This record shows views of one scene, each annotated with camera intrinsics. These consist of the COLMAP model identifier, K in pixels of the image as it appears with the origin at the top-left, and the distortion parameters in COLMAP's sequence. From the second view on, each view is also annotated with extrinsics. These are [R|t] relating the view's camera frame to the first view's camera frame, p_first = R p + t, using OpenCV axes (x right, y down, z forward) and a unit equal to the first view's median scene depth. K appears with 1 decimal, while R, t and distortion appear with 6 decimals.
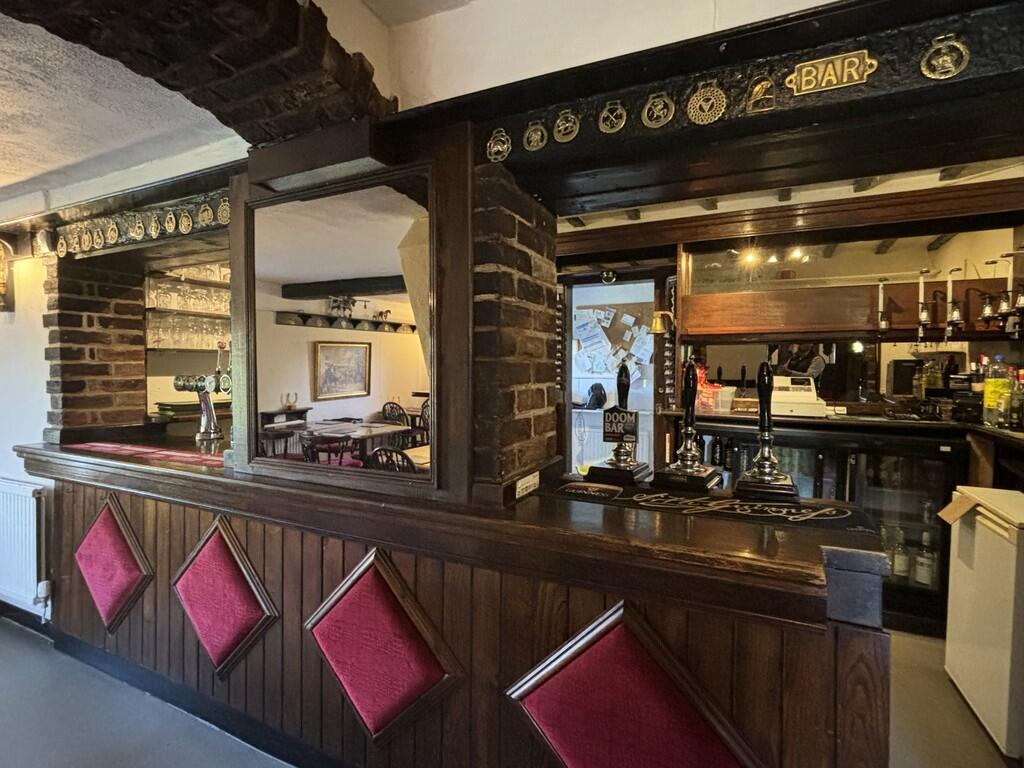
lens RADIAL K [[512.9, 0, 512.0], [0, 512.9, 384.0], [0, 0, 1]] dist [0.000258, -0.000064]
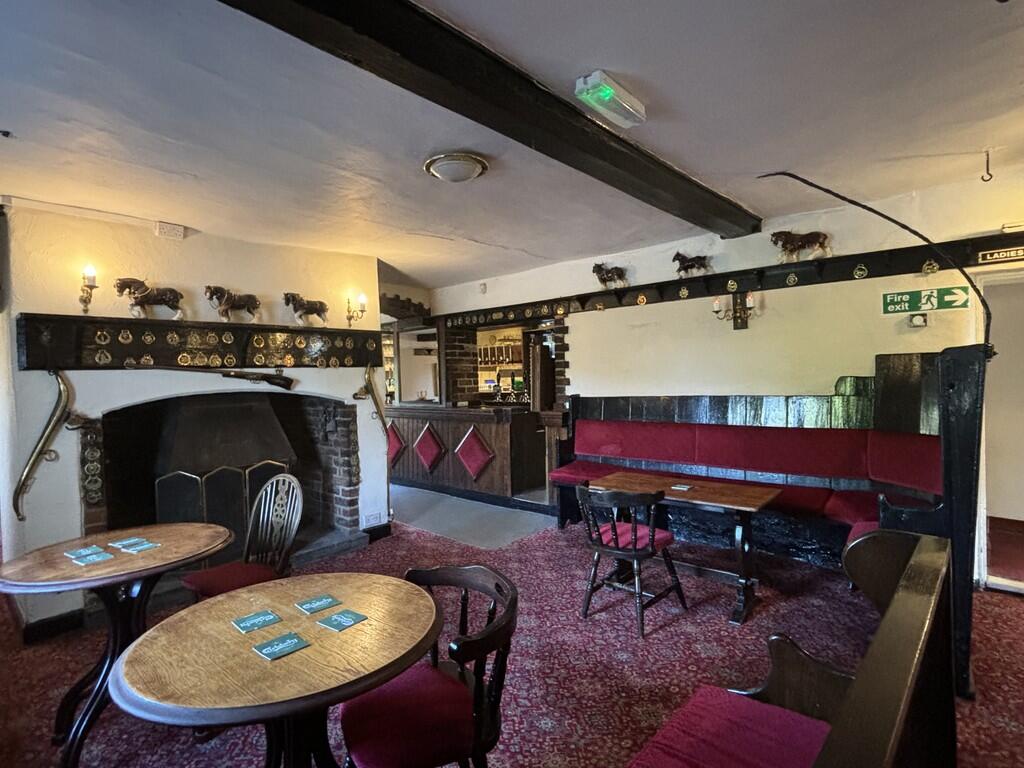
lens RADIAL K [[512.9, 0, 512.0], [0, 512.9, 384.0], [0, 0, 1]] dist [0.000258, -0.000064]
pose [[0.961656, -0.032076, -0.272377, 1.429655], [0.028580, 0.999450, -0.016792, 0.116680], [0.272766, 0.008363, 0.962044, -2.606997]]
